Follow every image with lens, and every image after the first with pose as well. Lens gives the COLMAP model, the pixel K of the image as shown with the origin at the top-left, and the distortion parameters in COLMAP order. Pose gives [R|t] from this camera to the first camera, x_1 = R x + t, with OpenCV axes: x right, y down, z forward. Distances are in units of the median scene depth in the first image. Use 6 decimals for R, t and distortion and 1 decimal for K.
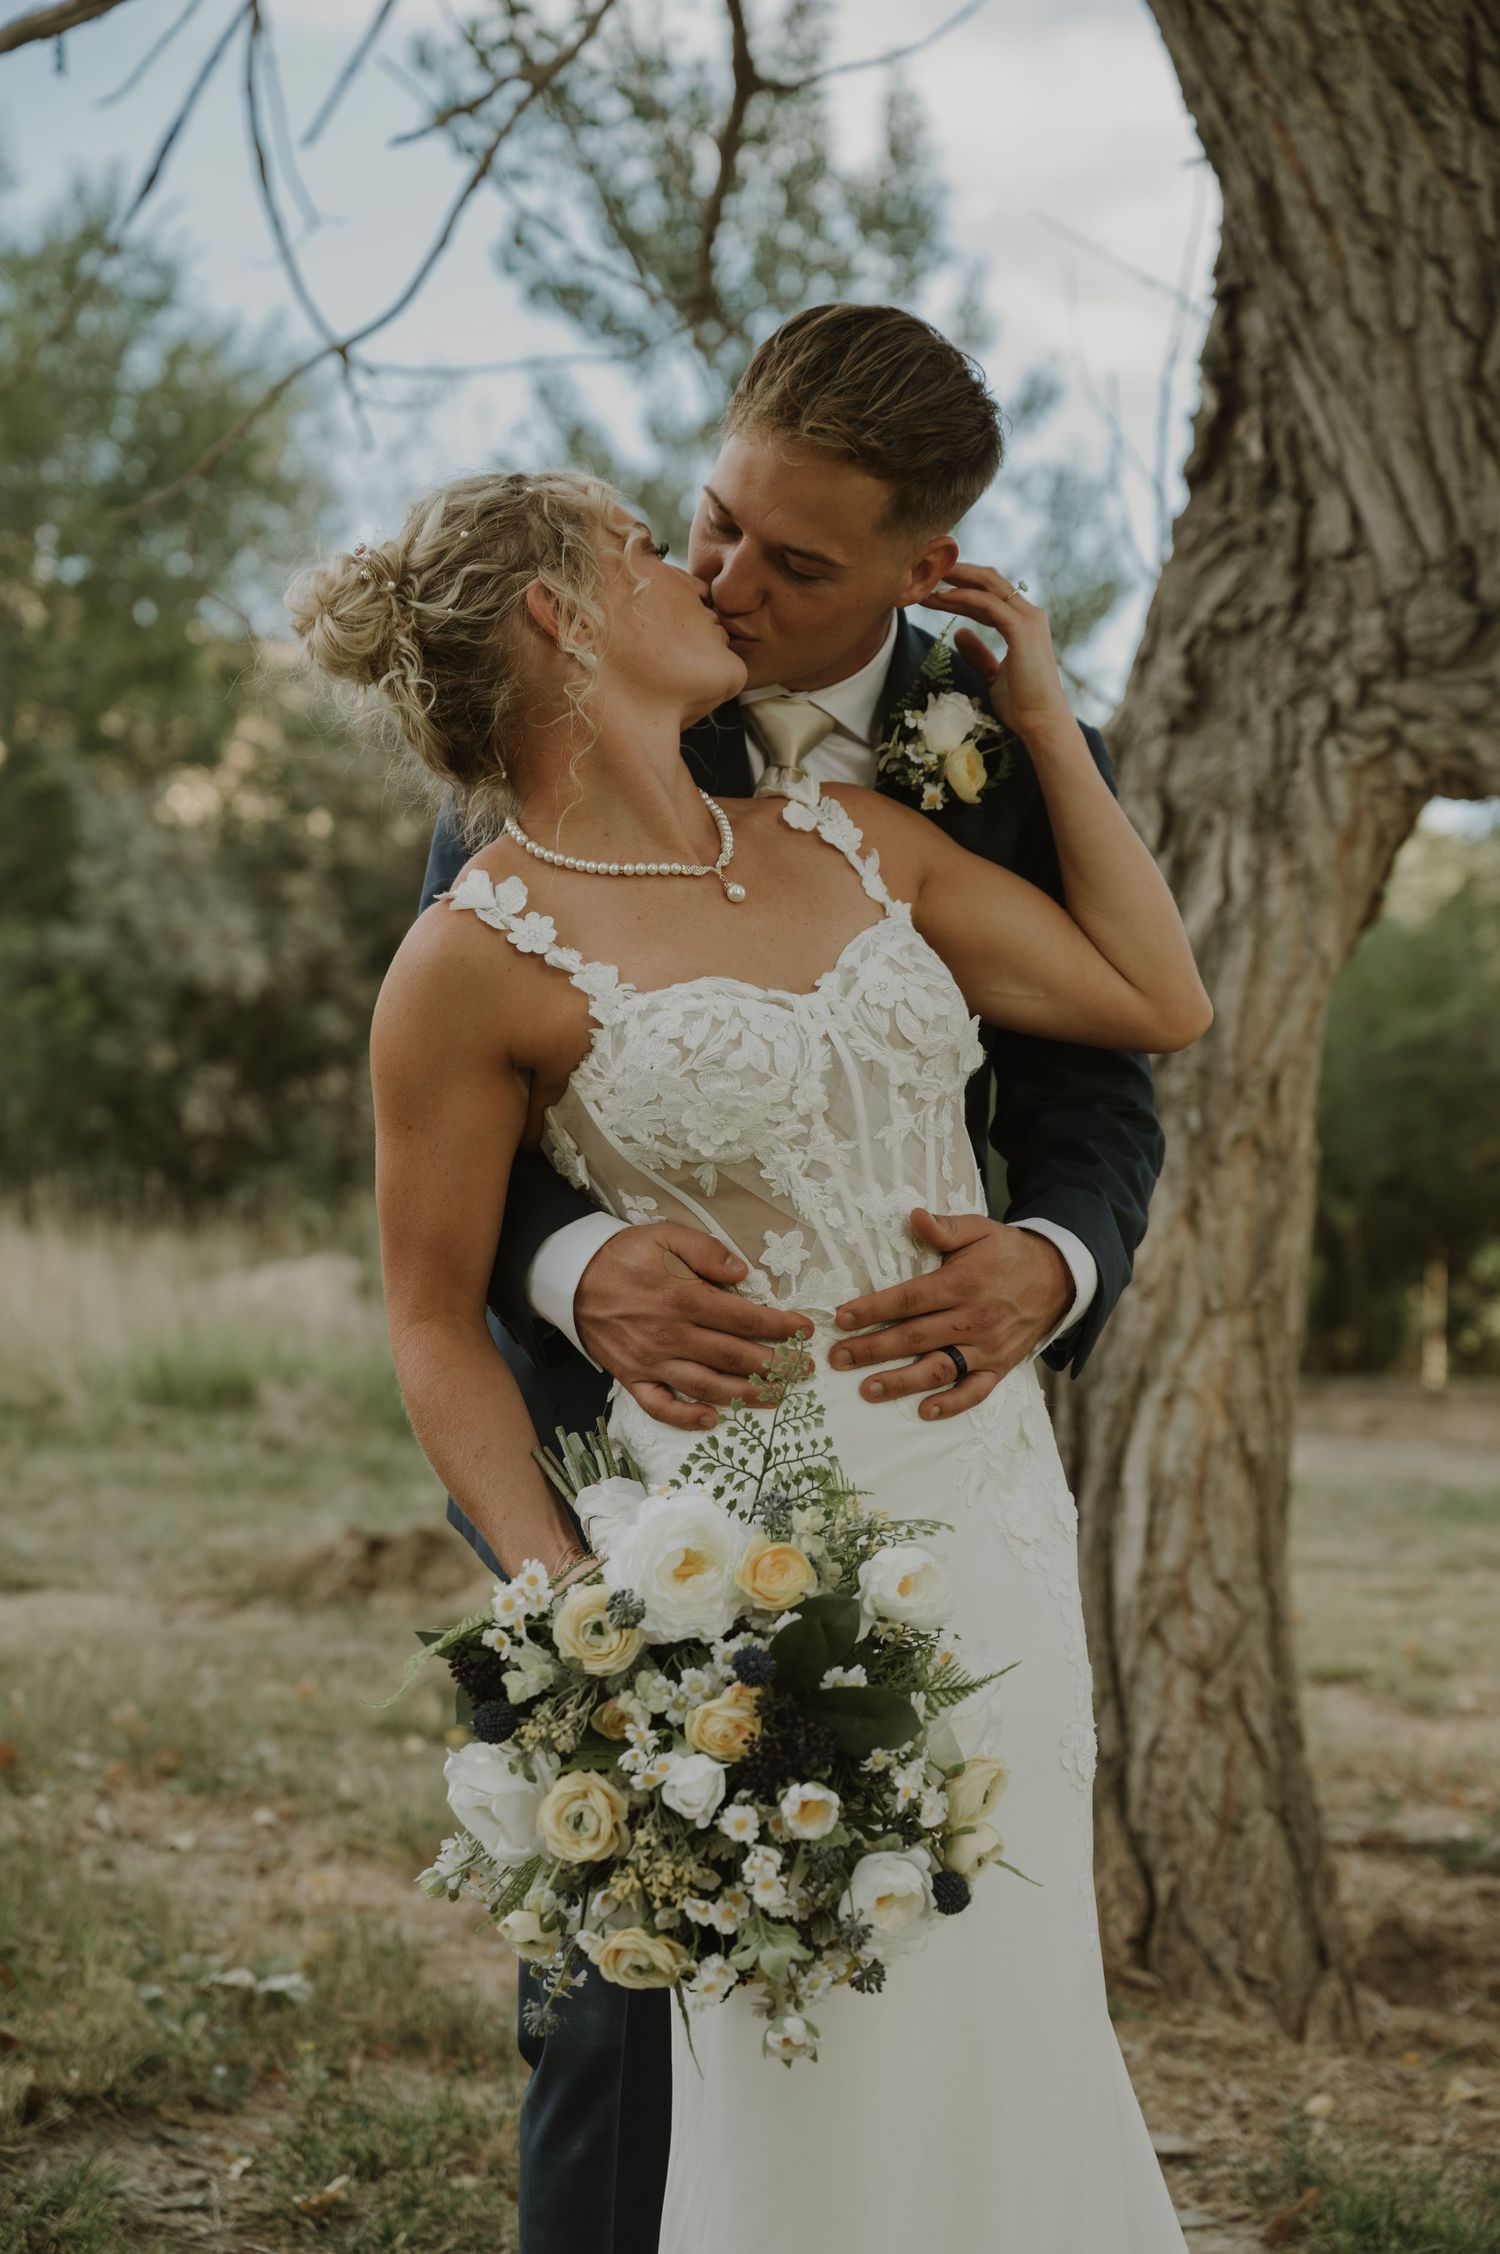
lens RADIAL K [[6634.5, 0, 750.7], [0, 6634.5, 1125.6], [0, 0, 1]] dist [0.170198, 0.000000]
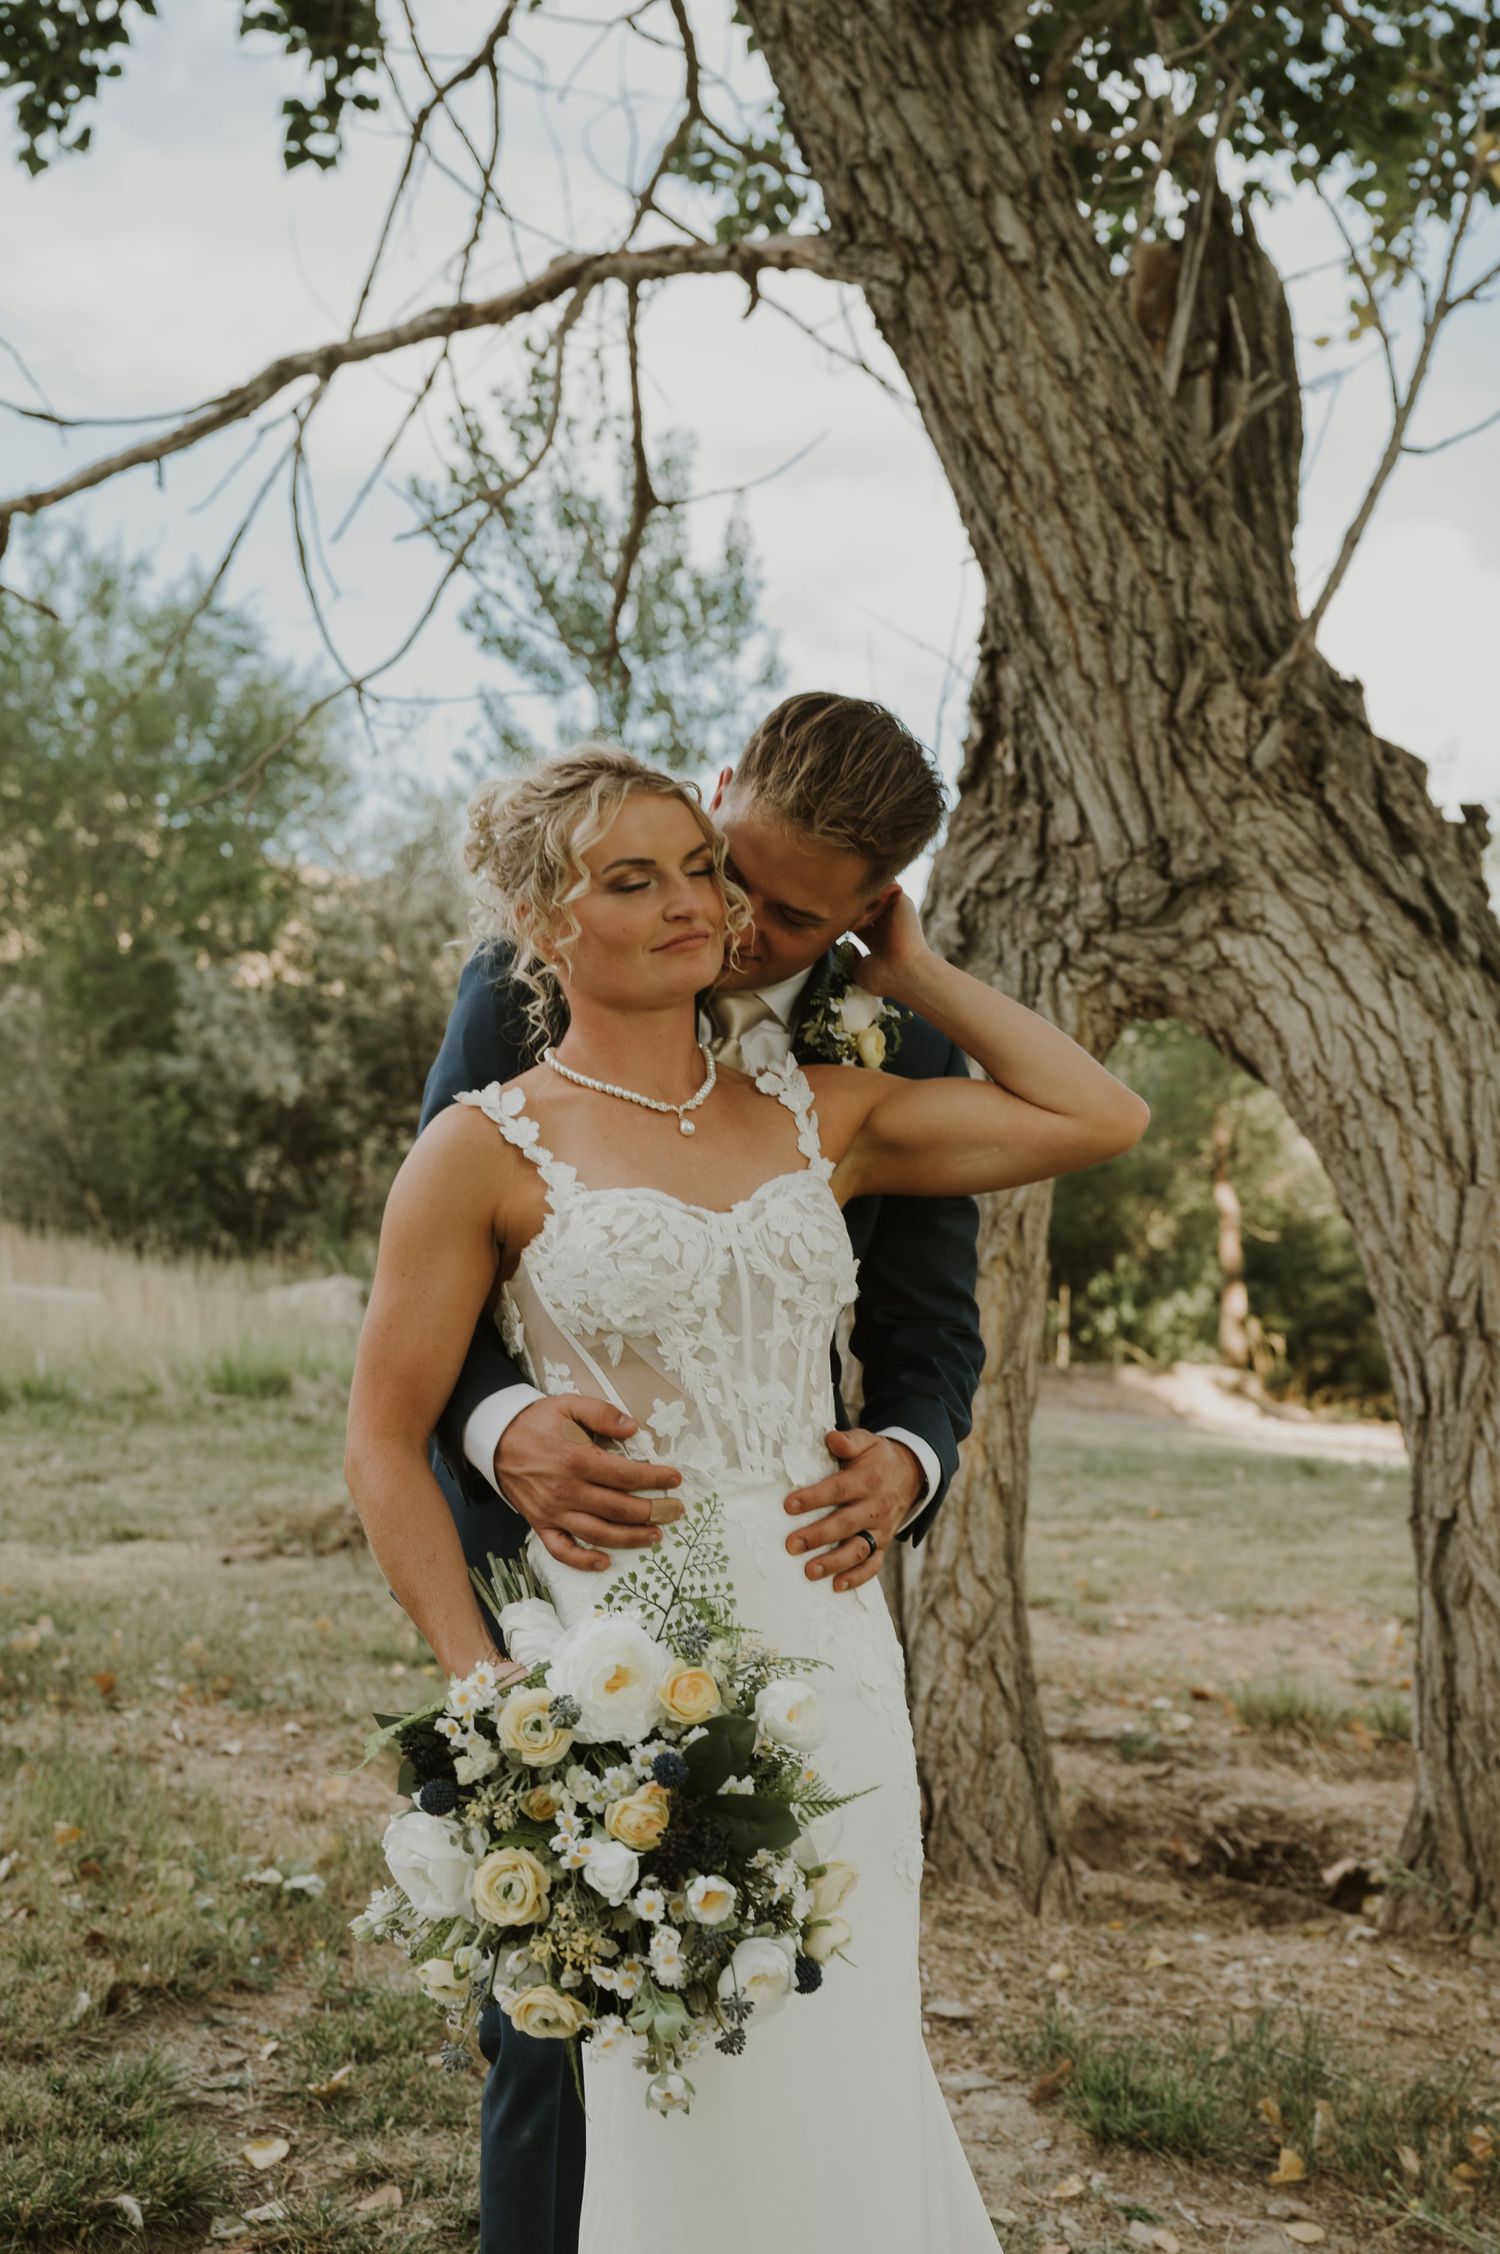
lens RADIAL K [[3786.8, 0, 745.7], [0, 3786.8, 1128.9], [0, 0, 1]] dist [0.030013, 0.000000]
pose [[0.999028, 0.009810, 0.042978, -0.013473], [-0.009874, 0.999950, 0.001283, -0.025643], [-0.042963, -0.001707, 0.999075, 0.204299]]
